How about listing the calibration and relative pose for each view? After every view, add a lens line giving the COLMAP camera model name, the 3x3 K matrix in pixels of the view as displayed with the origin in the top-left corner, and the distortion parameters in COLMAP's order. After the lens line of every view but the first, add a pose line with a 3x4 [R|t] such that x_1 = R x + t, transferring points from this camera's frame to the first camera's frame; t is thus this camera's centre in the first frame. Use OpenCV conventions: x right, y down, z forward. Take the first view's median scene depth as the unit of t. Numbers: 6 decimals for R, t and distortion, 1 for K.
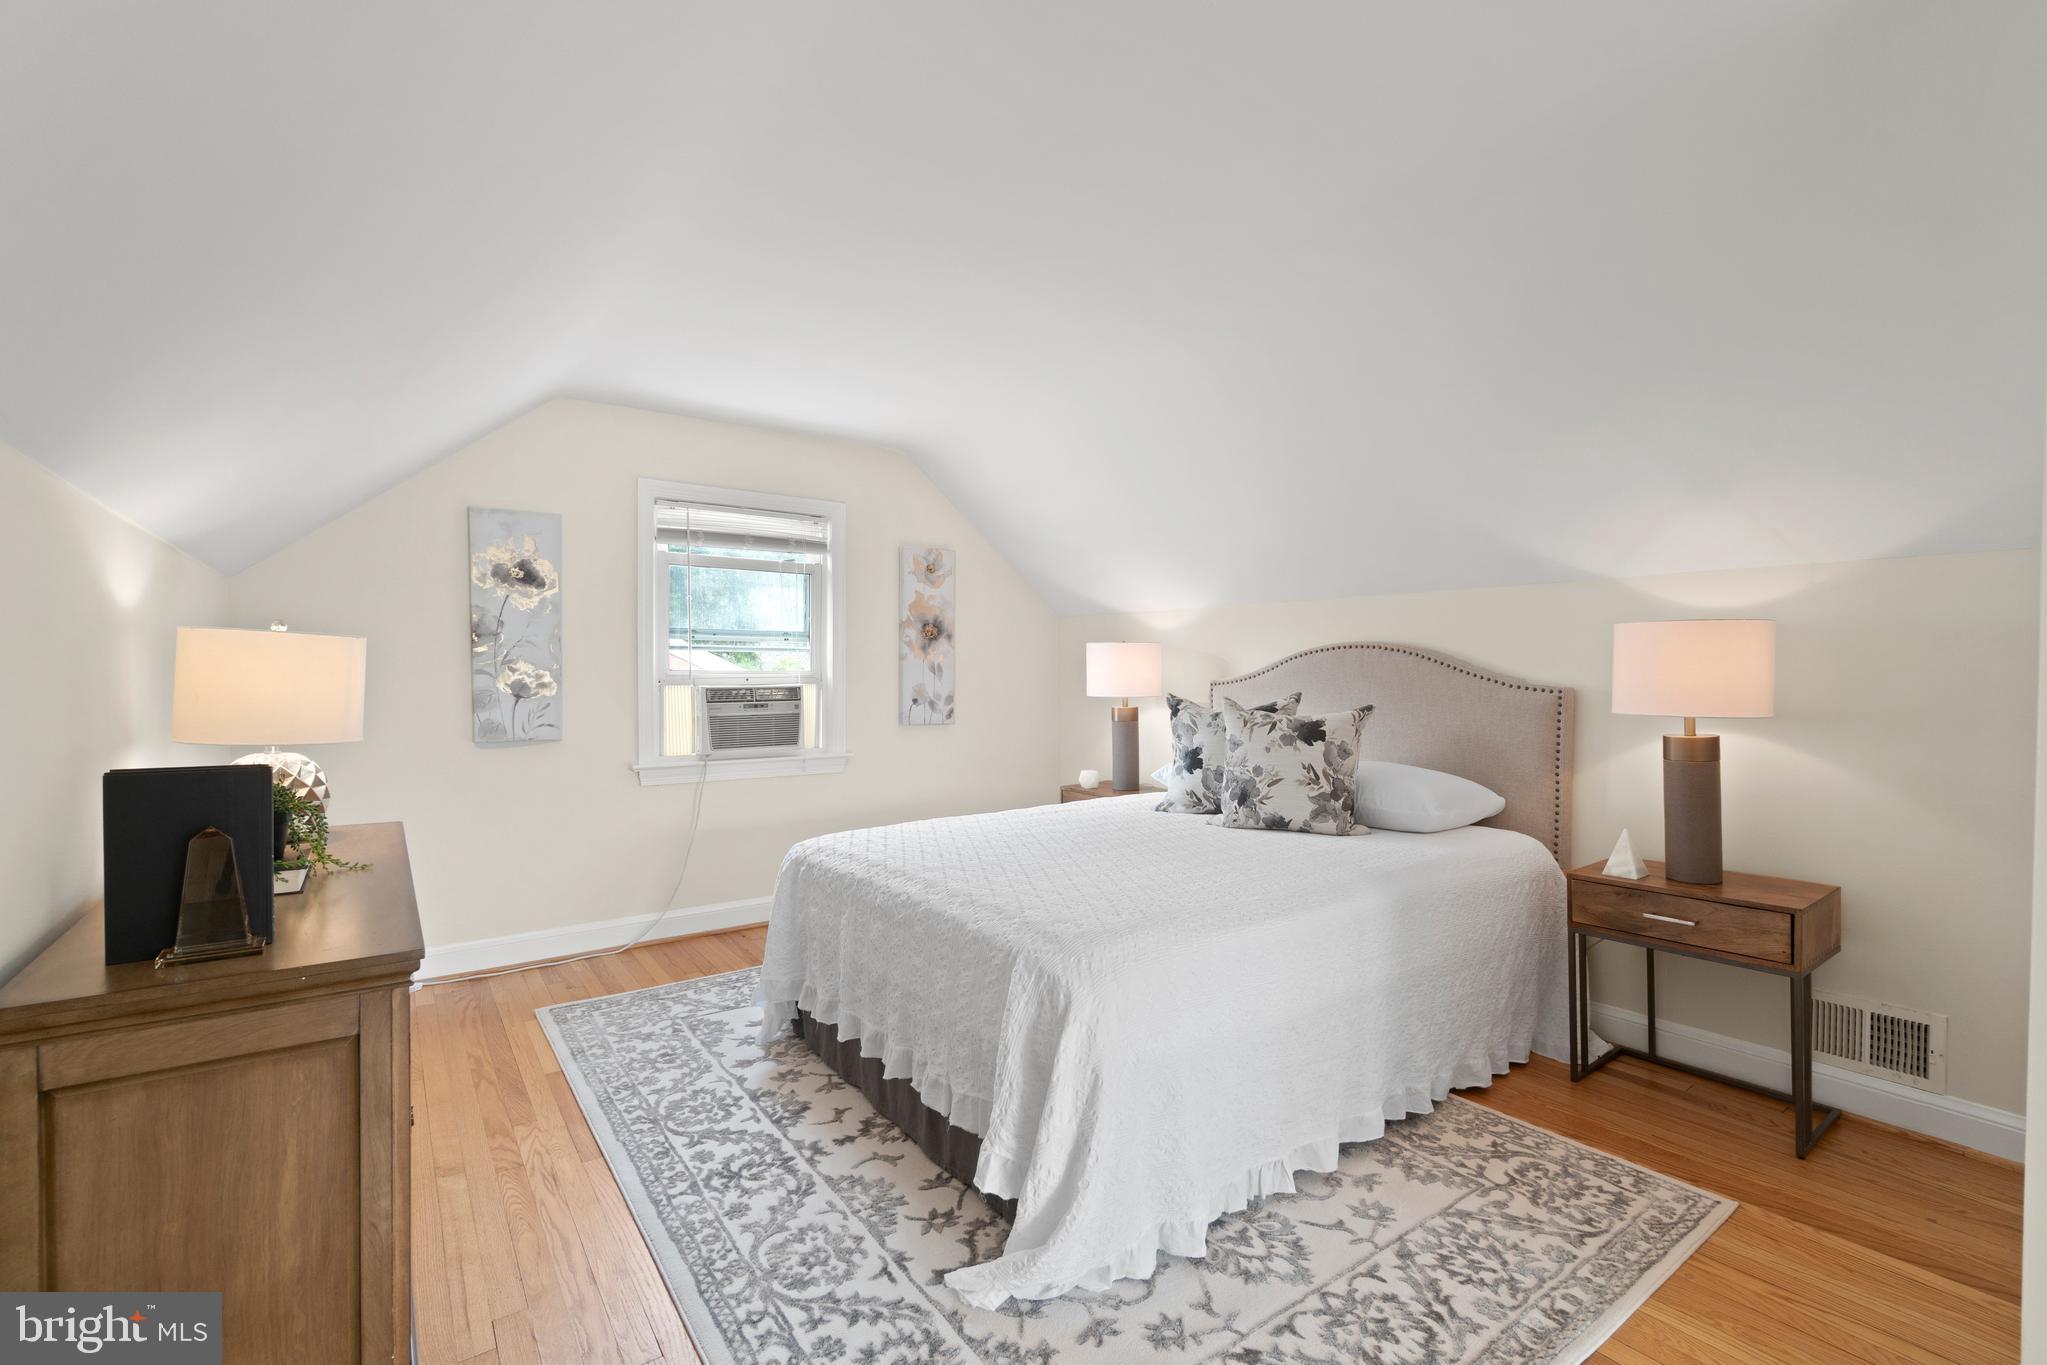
lens RADIAL K [[884.0, 0, 1027.8], [0, 884.0, 669.9], [0, 0, 1]] dist [0.002271, 0.000634]
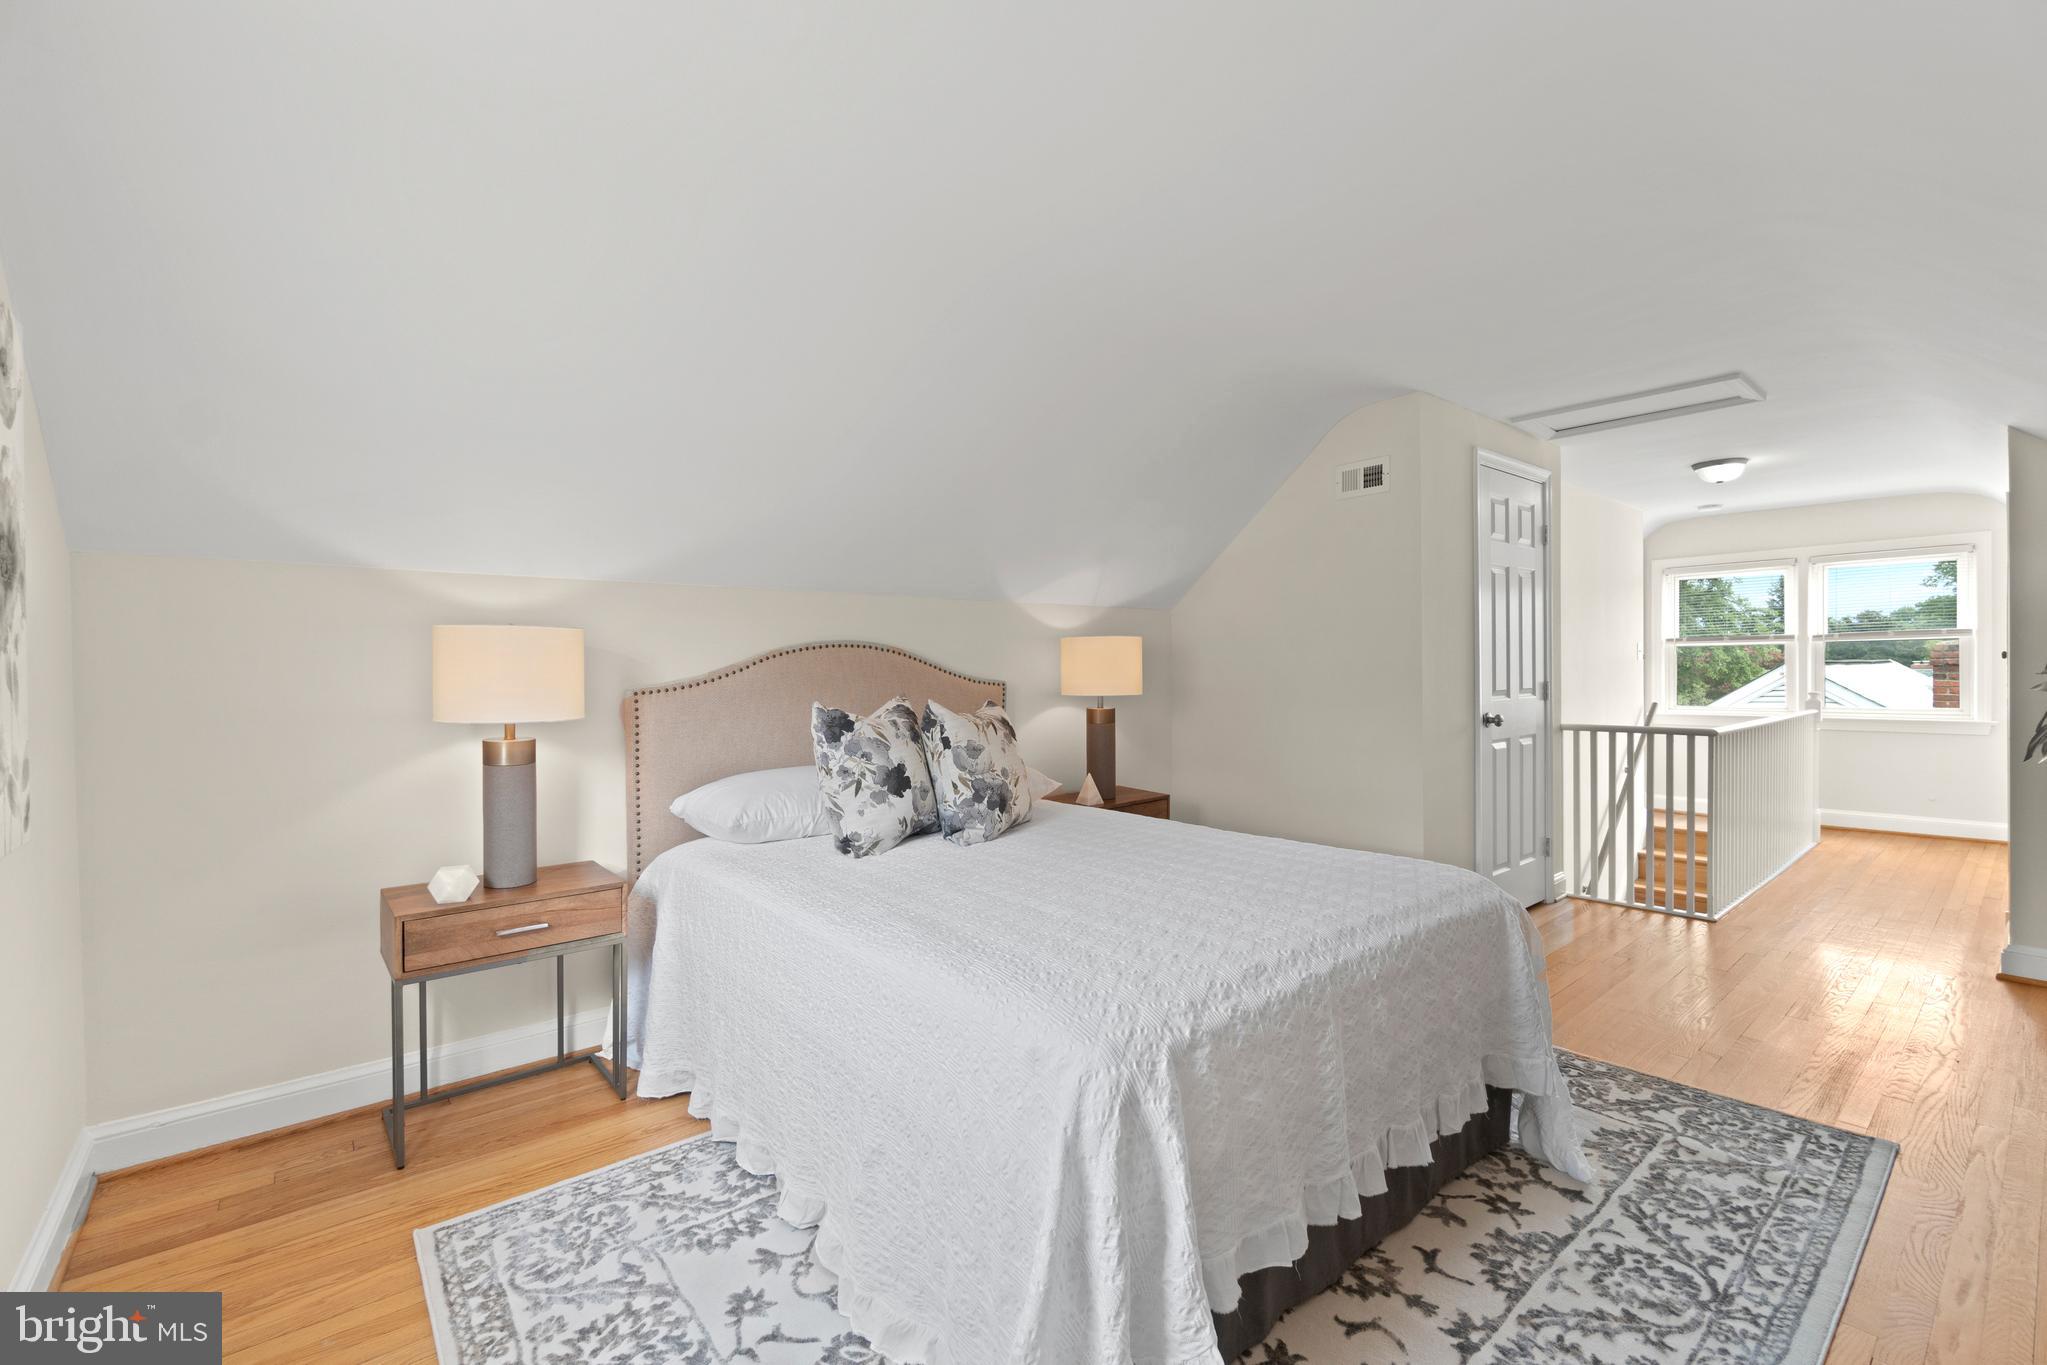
lens RADIAL K [[884.0, 0, 1027.8], [0, 884.0, 669.9], [0, 0, 1]] dist [0.002271, 0.000634]
pose [[-0.062247, 0.004378, 0.998051, -0.918815], [0.016152, 0.999864, -0.003378, 0.008439], [-0.997930, 0.015910, -0.062309, 1.365470]]
